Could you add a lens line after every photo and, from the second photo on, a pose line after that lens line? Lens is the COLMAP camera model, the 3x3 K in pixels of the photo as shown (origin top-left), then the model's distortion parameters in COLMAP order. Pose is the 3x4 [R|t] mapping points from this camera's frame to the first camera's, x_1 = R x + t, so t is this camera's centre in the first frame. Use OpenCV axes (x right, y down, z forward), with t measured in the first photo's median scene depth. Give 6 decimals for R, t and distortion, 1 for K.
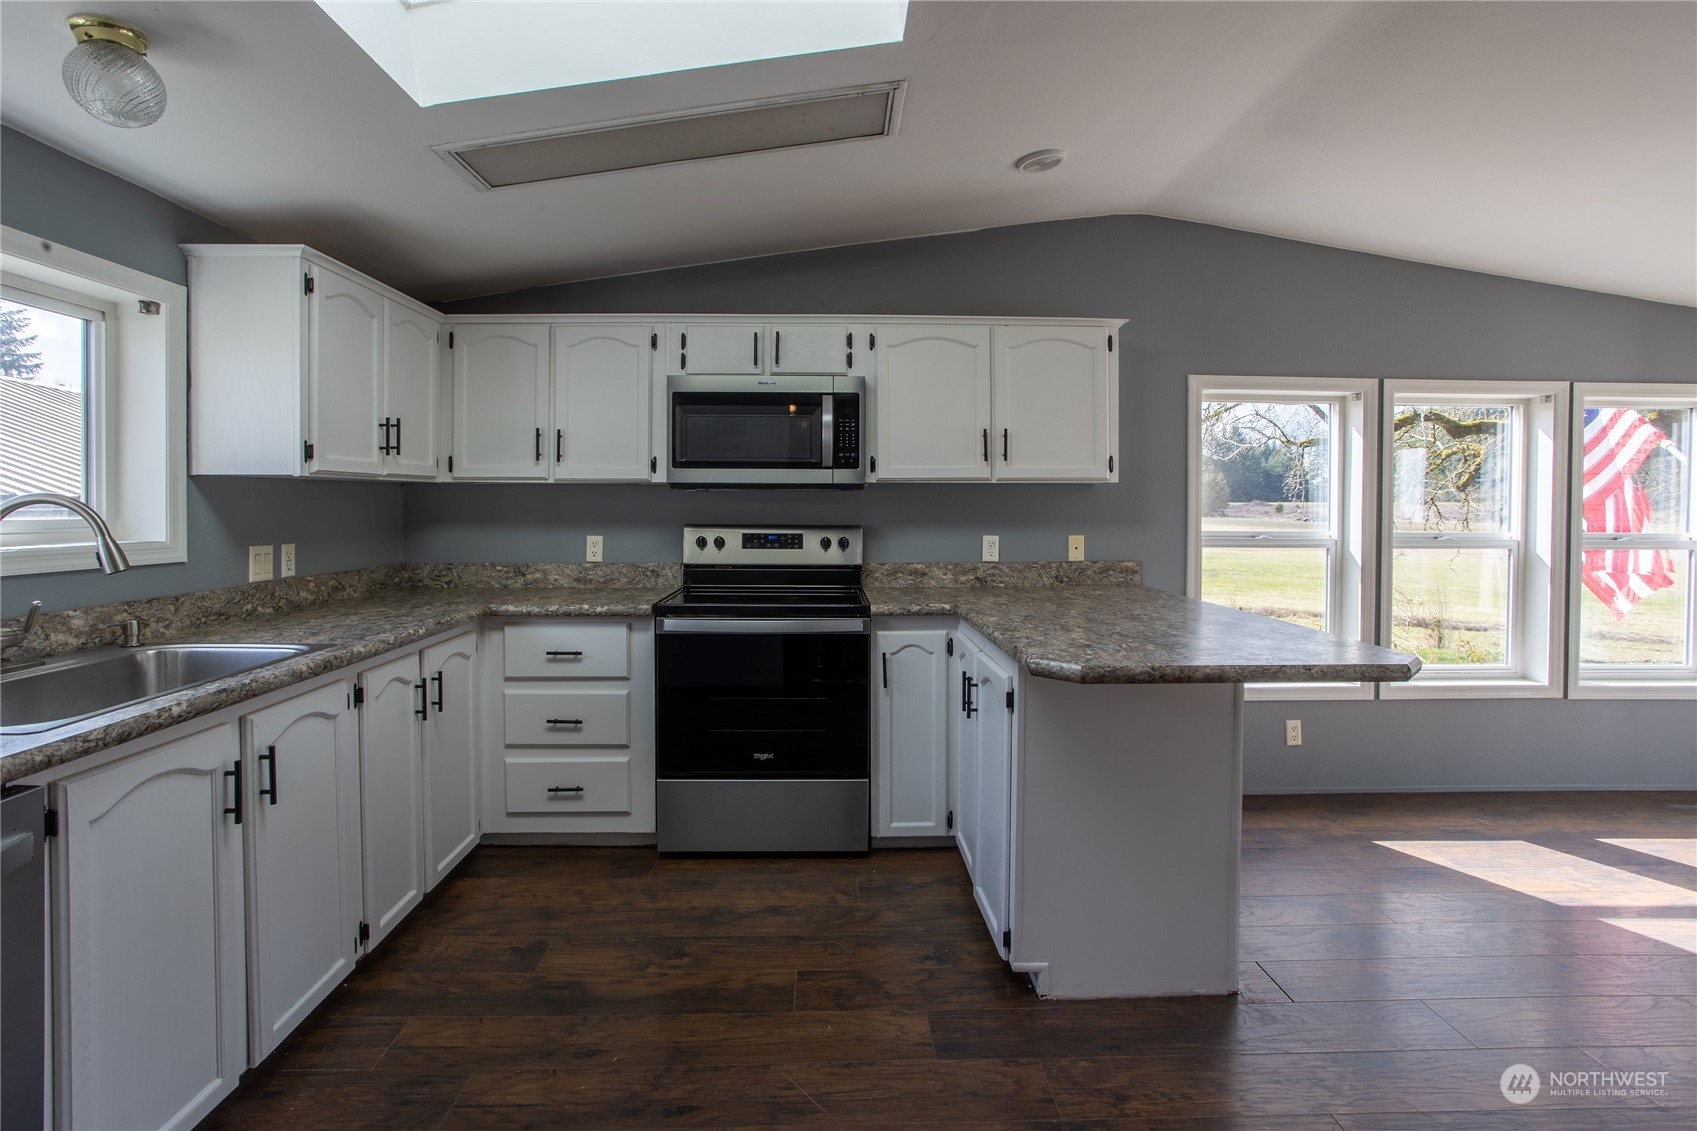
lens RADIAL K [[840.2, 0, 847.4], [0, 840.2, 516.9], [0, 0, 1]] dist [-0.072341, 0.054040]
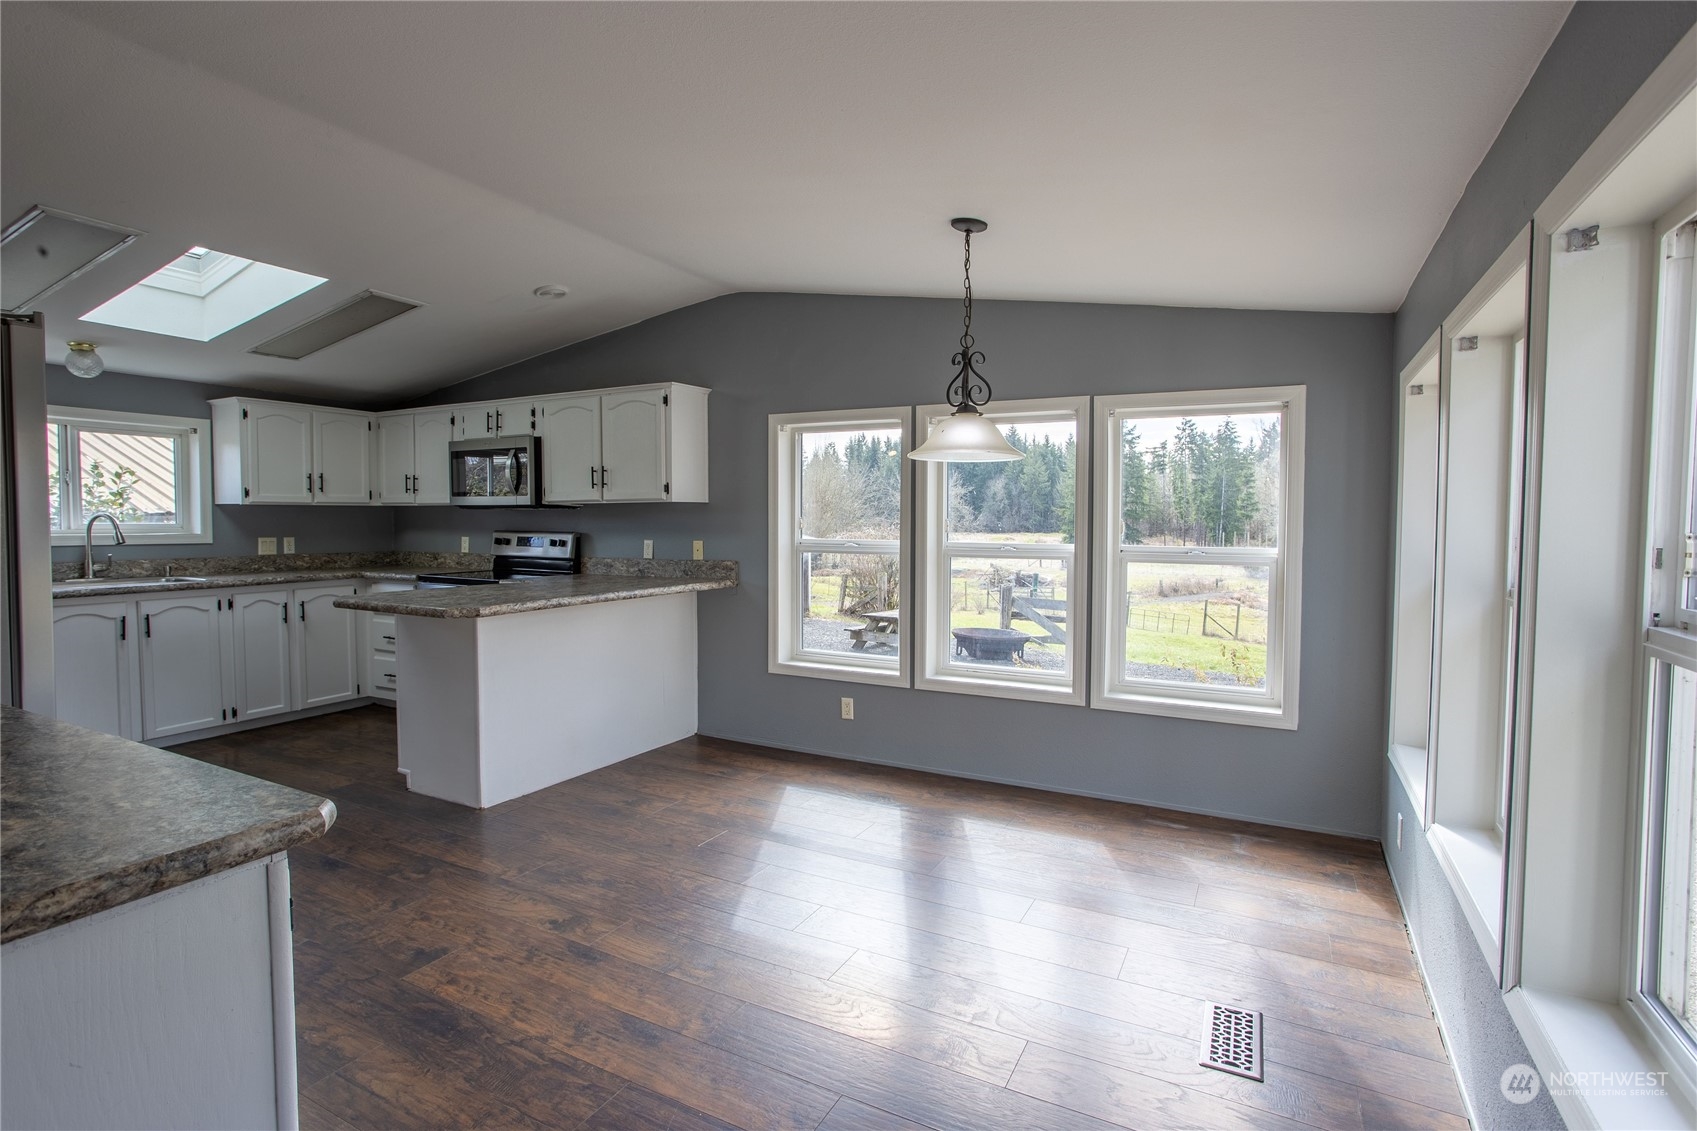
lens RADIAL K [[834.8, 0, 850.0], [0, 834.8, 553.5], [0, 0, 1]] dist [-0.057823, 0.032339]
pose [[0.869280, 0.020820, -0.493881, 1.275096], [-0.009134, 0.999619, 0.026063, 0.006339], [0.494235, -0.018145, 0.869139, -0.049441]]
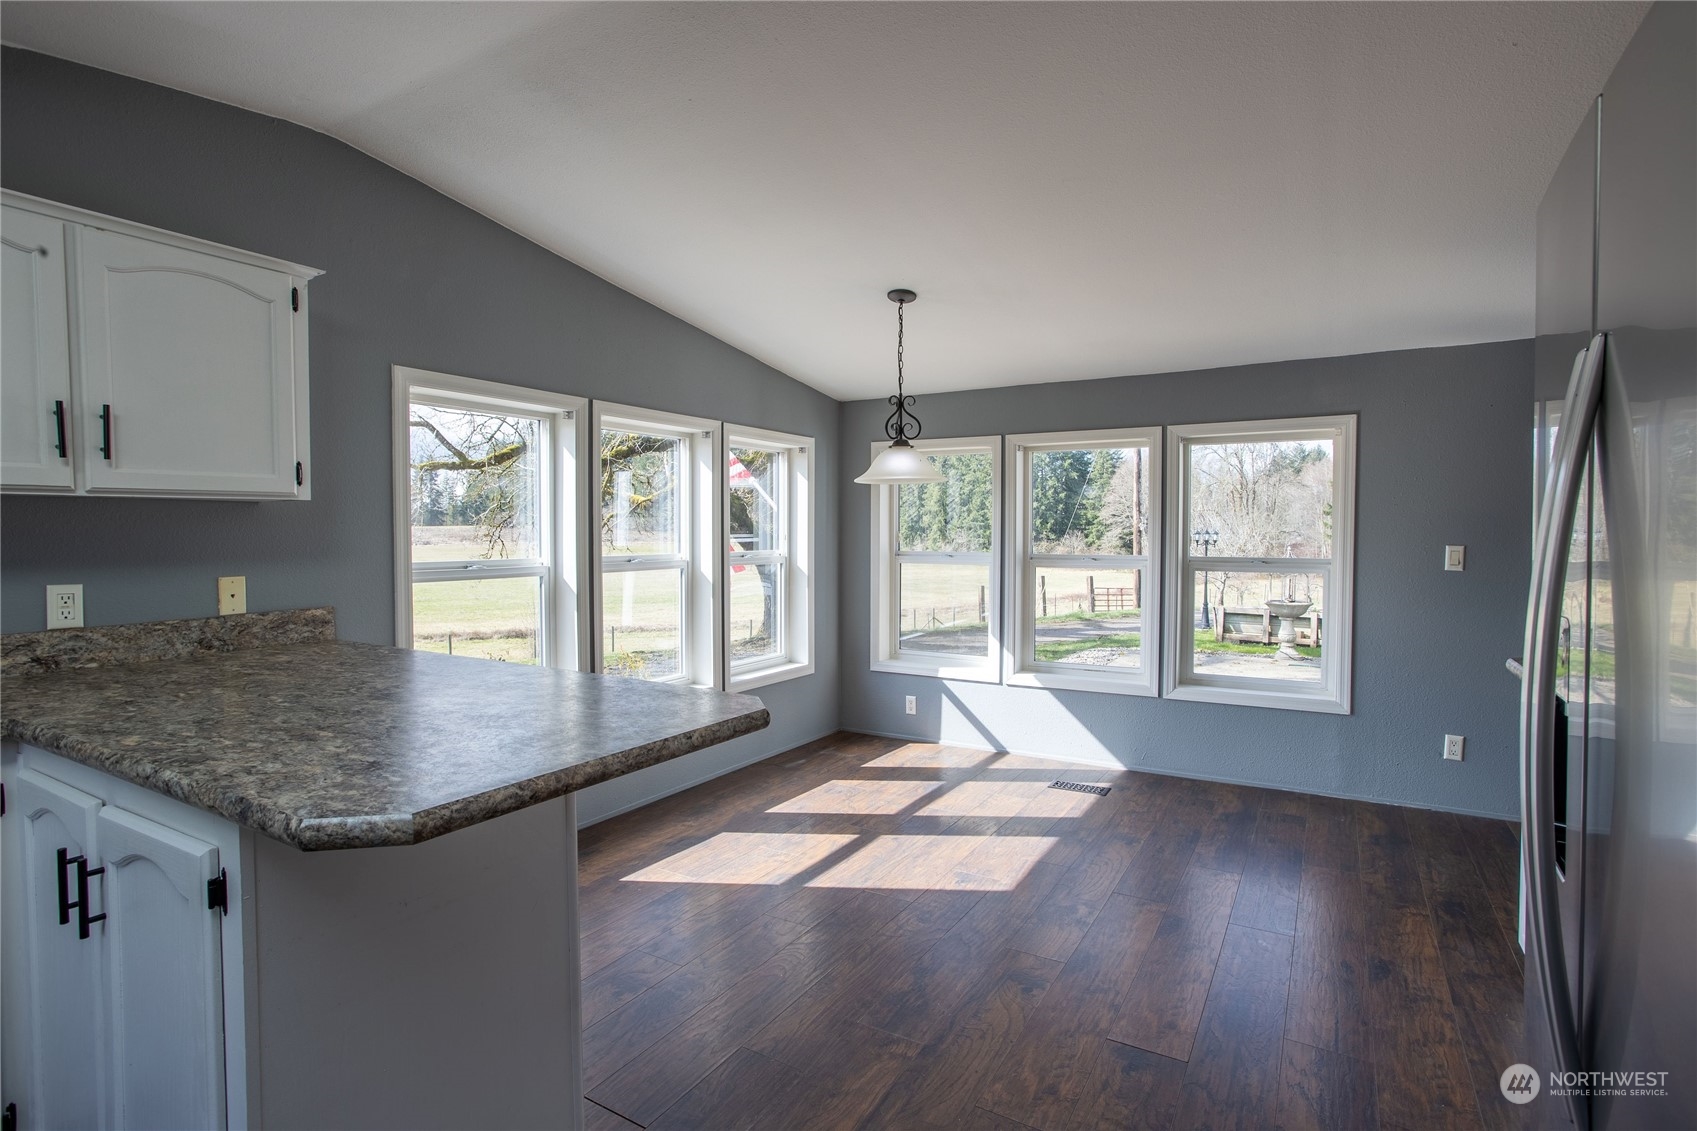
lens RADIAL K [[834.8, 0, 850.0], [0, 834.8, 553.5], [0, 0, 1]] dist [-0.057823, 0.032339]
pose [[0.538504, -0.029014, 0.842124, -0.015759], [0.015954, 0.999579, 0.024236, -0.005451], [-0.842472, 0.000384, 0.538740, 0.242278]]
